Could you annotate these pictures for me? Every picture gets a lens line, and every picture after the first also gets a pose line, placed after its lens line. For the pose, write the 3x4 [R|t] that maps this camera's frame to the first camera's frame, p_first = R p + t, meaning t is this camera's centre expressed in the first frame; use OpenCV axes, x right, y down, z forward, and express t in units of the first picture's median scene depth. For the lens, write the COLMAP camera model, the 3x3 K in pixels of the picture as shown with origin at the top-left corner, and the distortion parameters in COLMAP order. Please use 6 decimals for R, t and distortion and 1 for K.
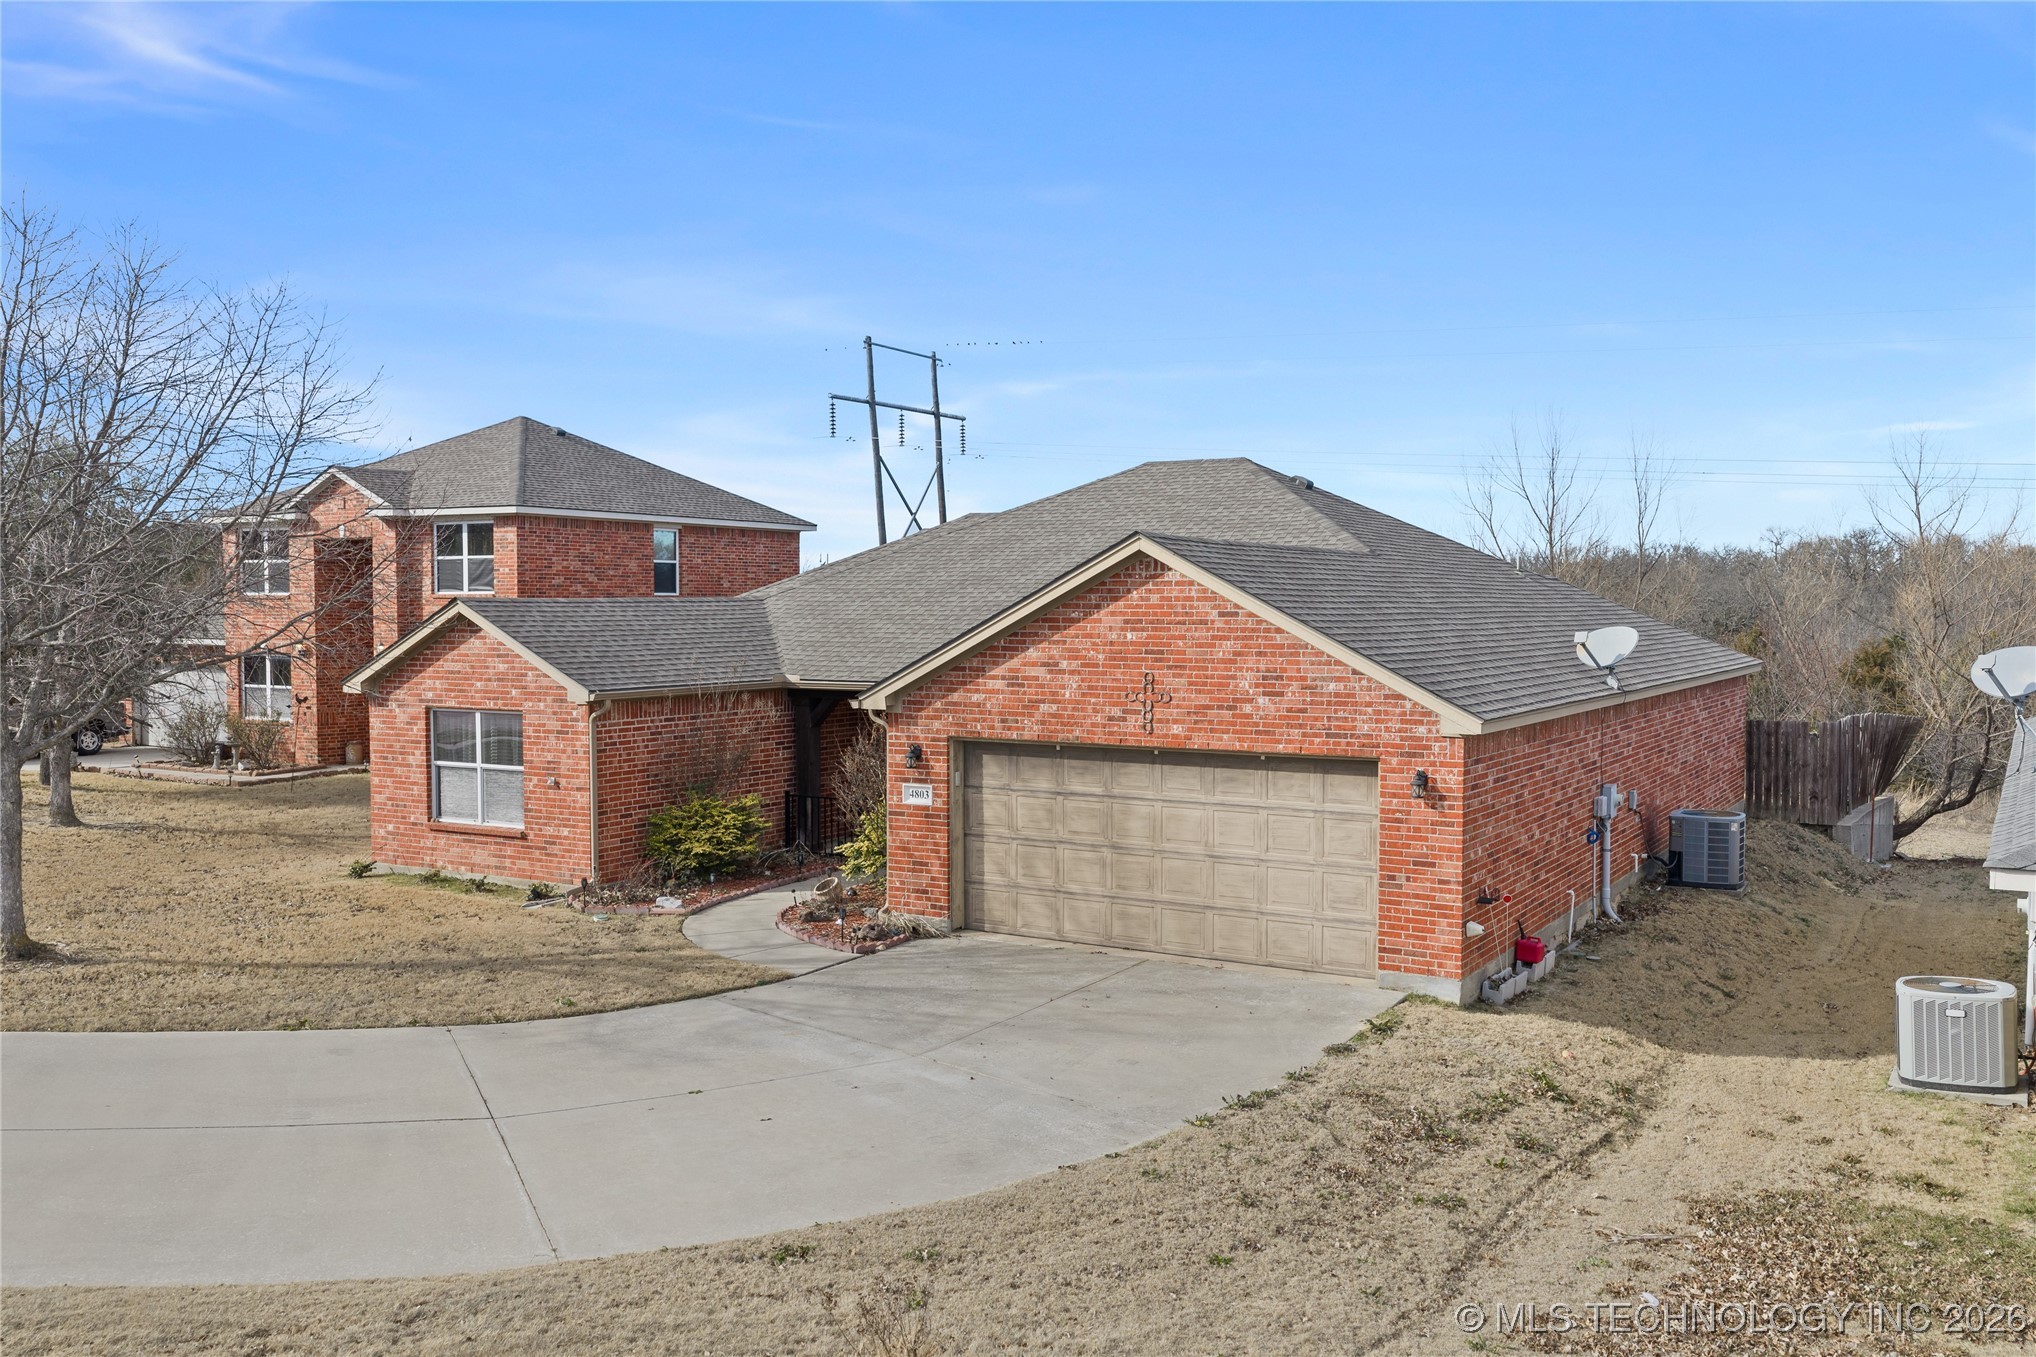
lens RADIAL K [[1692.1, 0, 1018.0], [0, 1692.1, 678.5], [0, 0, 1]] dist [0.008034, -0.019344]
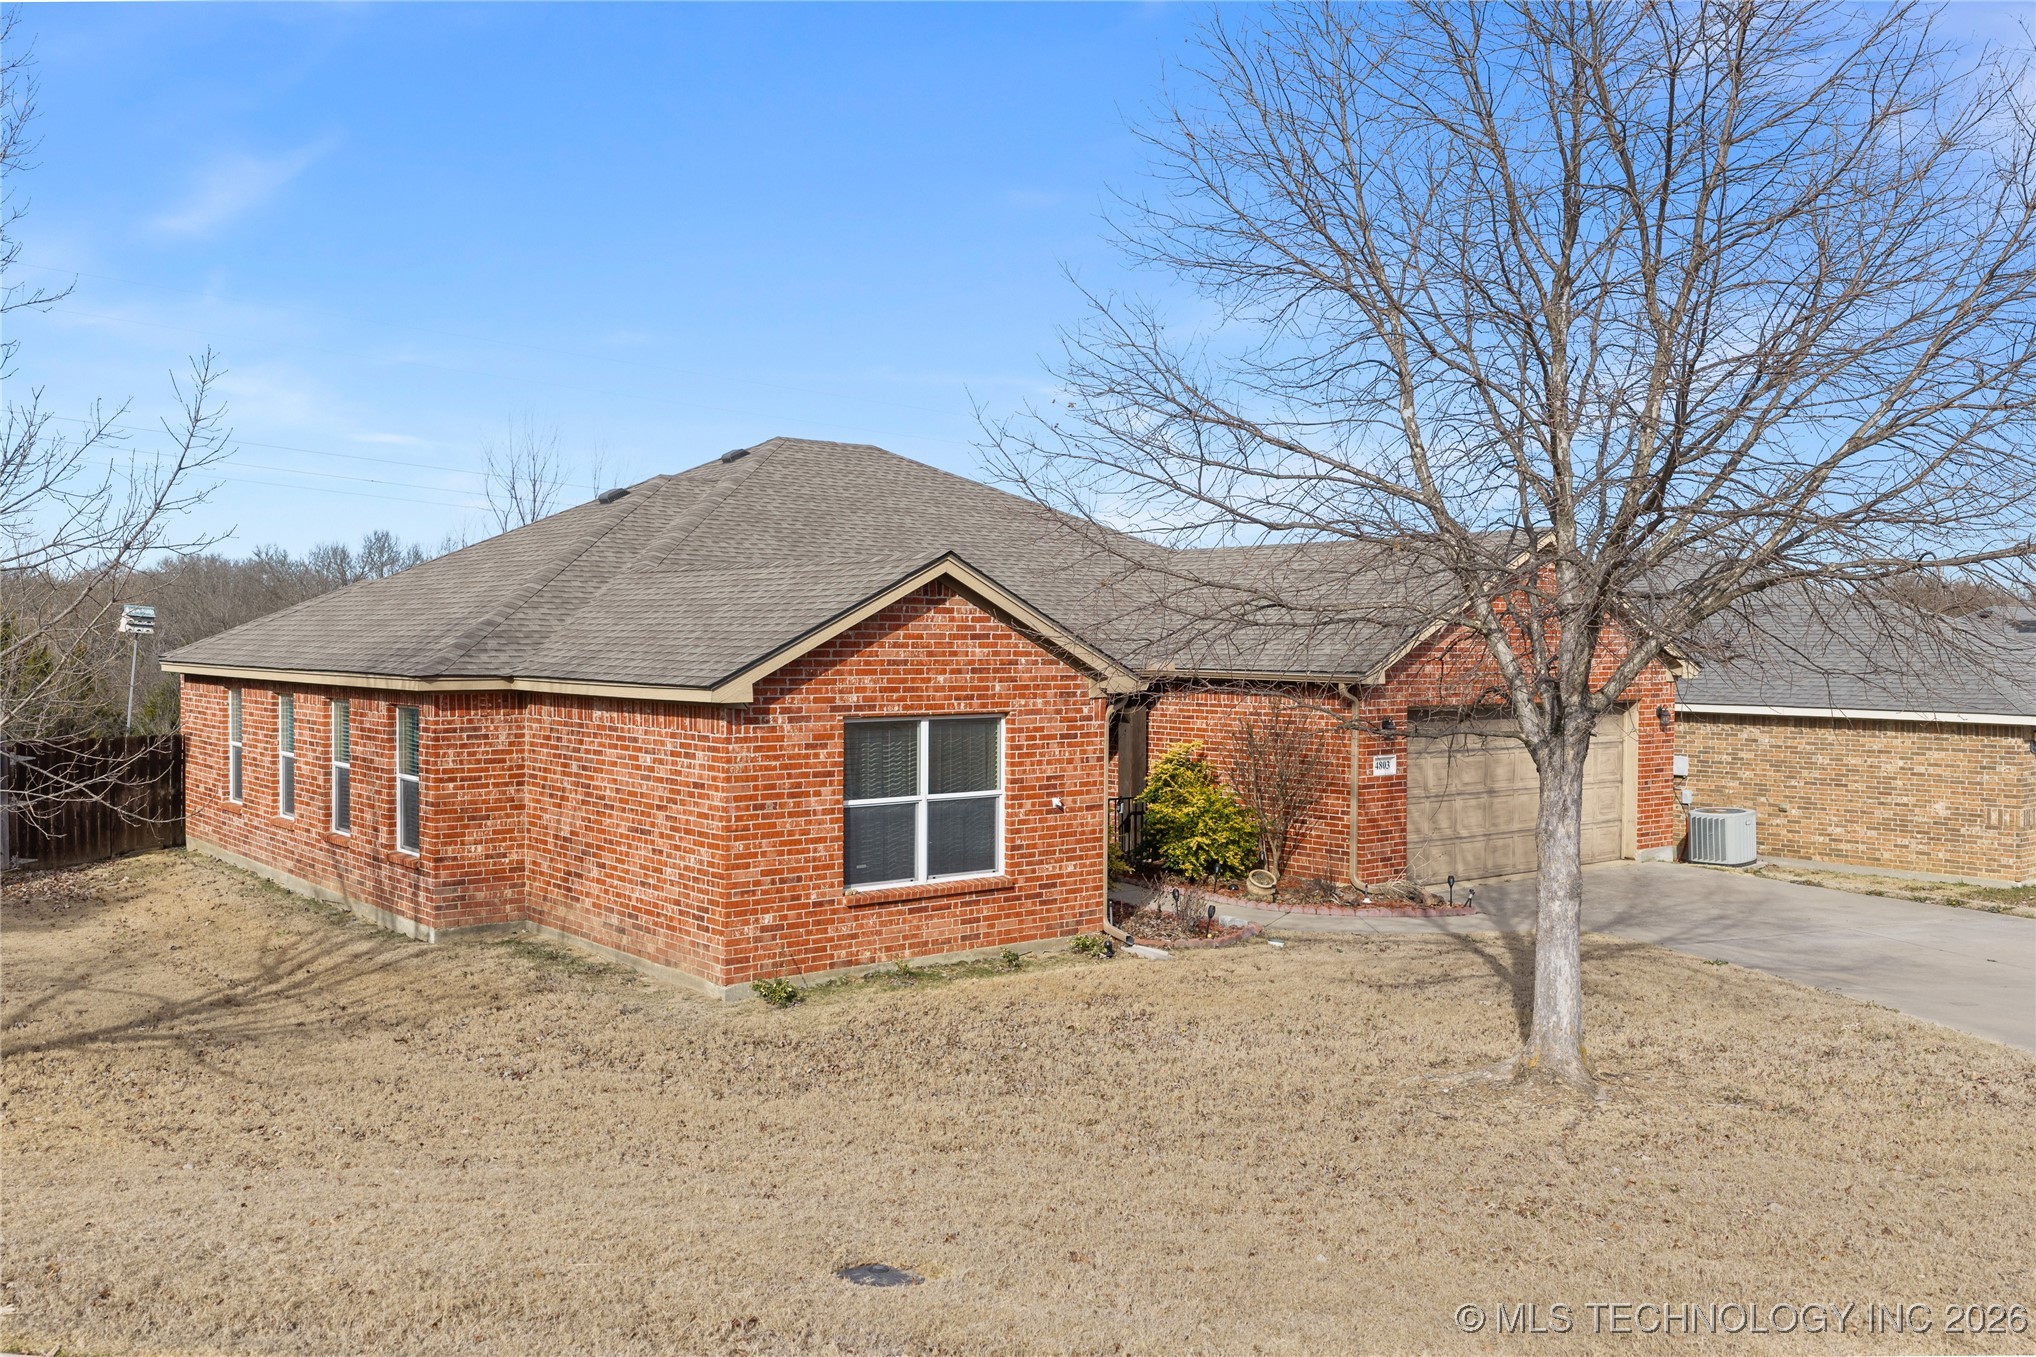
lens RADIAL K [[1709.7, 0, 1018.0], [0, 1709.7, 678.5], [0, 0, 1]] dist [0.014229, -0.038572]
pose [[0.349444, -0.018586, 0.936773, -1.184604], [0.039985, 0.999188, 0.004909, 0.001516], [-0.936104, 0.035741, 0.349903, 0.894863]]
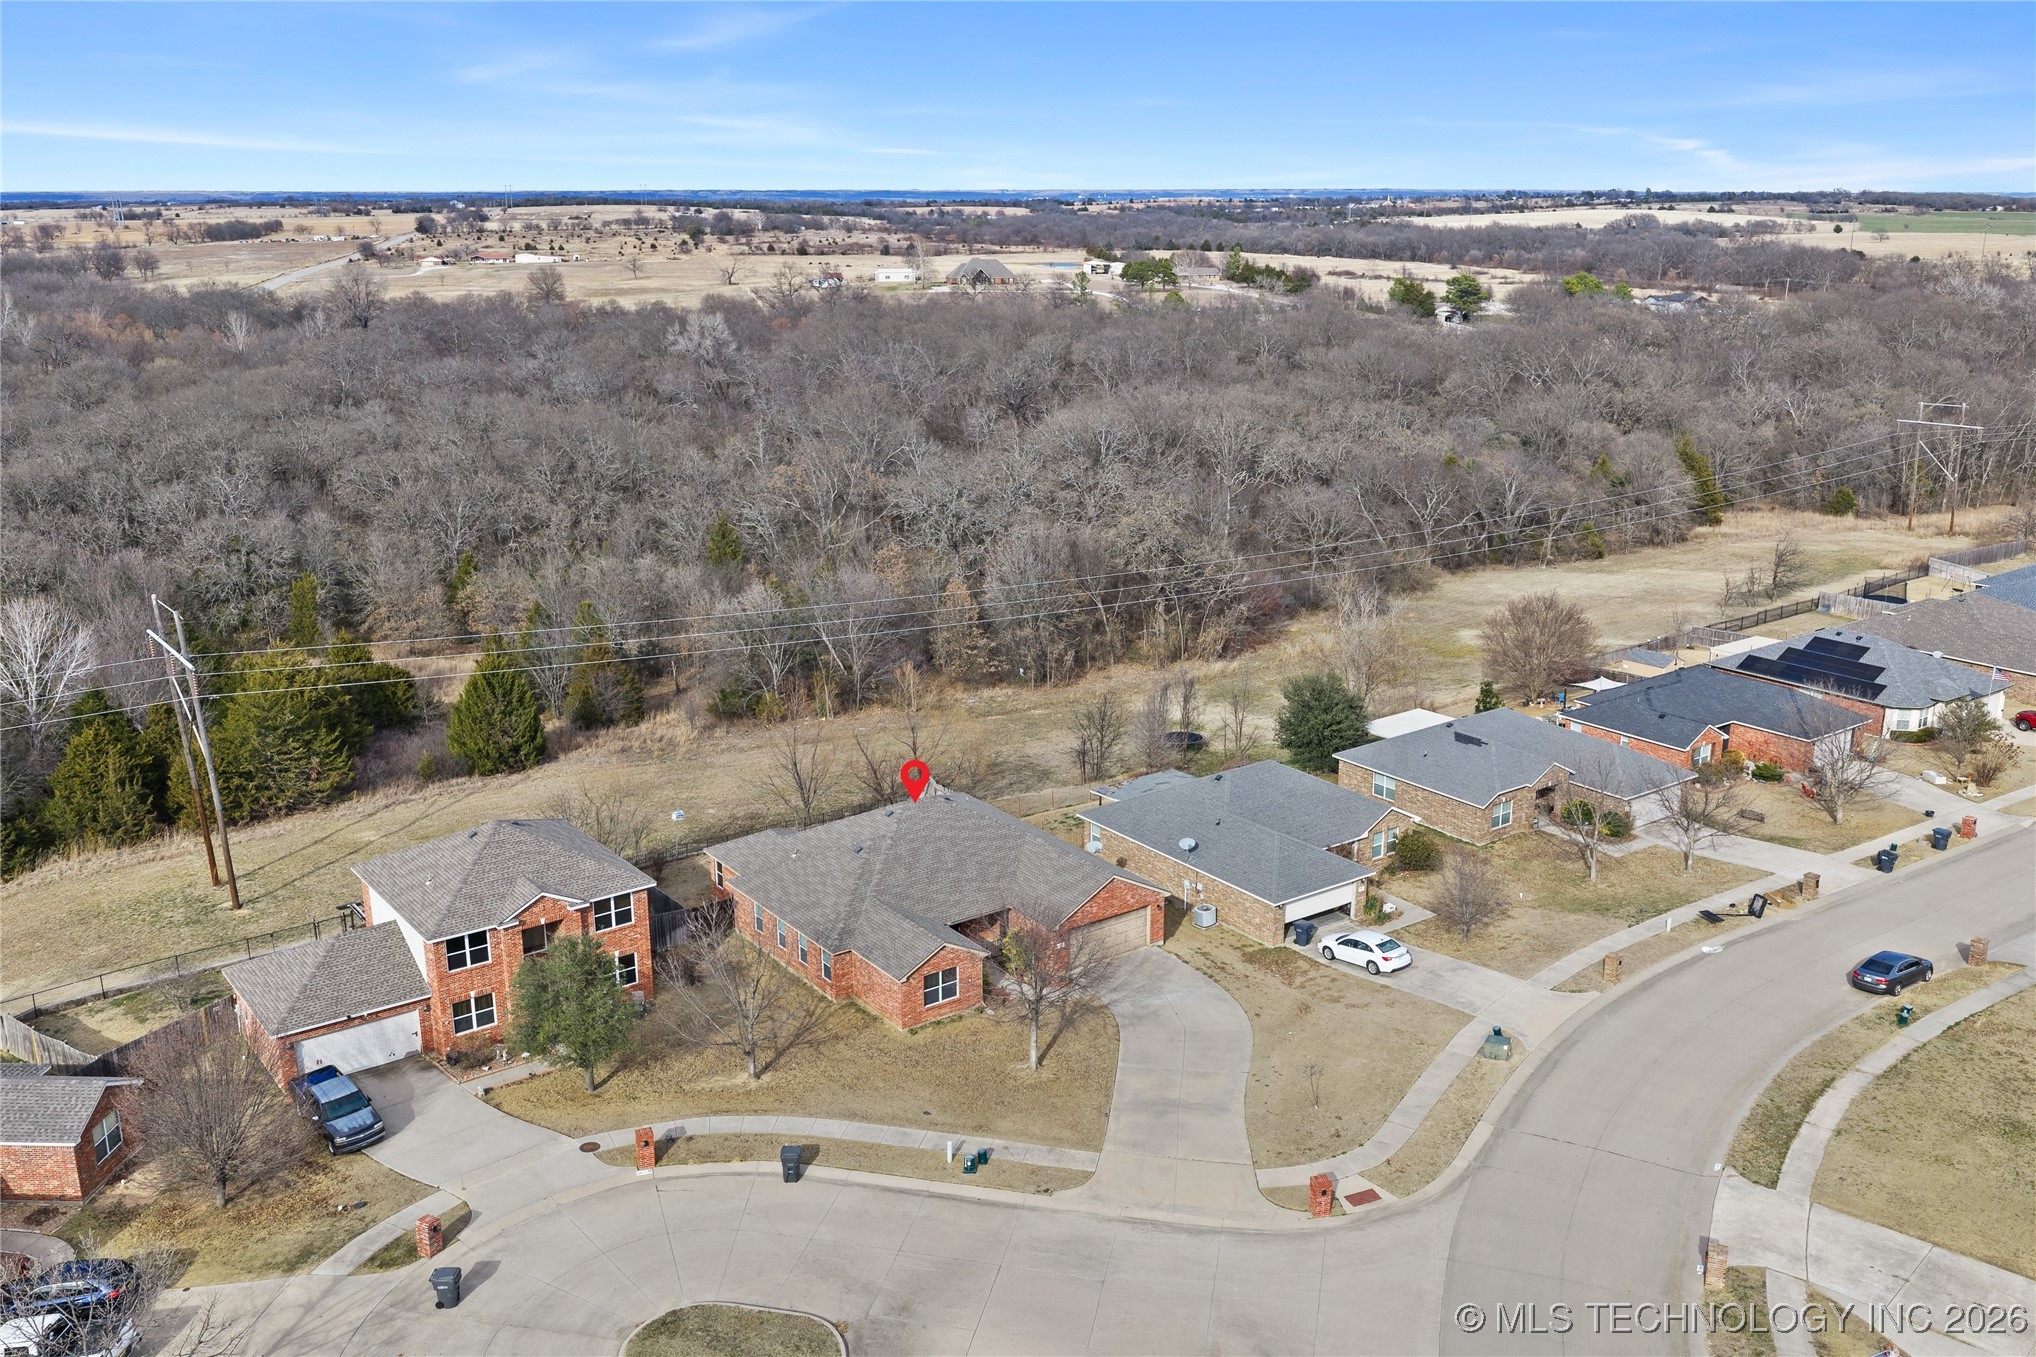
lens RADIAL K [[1709.7, 0, 1018.0], [0, 1709.7, 678.5], [0, 0, 1]] dist [0.014229, -0.038572]
pose [[0.396209, -0.250576, 0.883307, -3.802352], [0.046605, 0.966288, 0.253211, -1.701323], [-0.916977, -0.059158, 0.394530, -0.523020]]
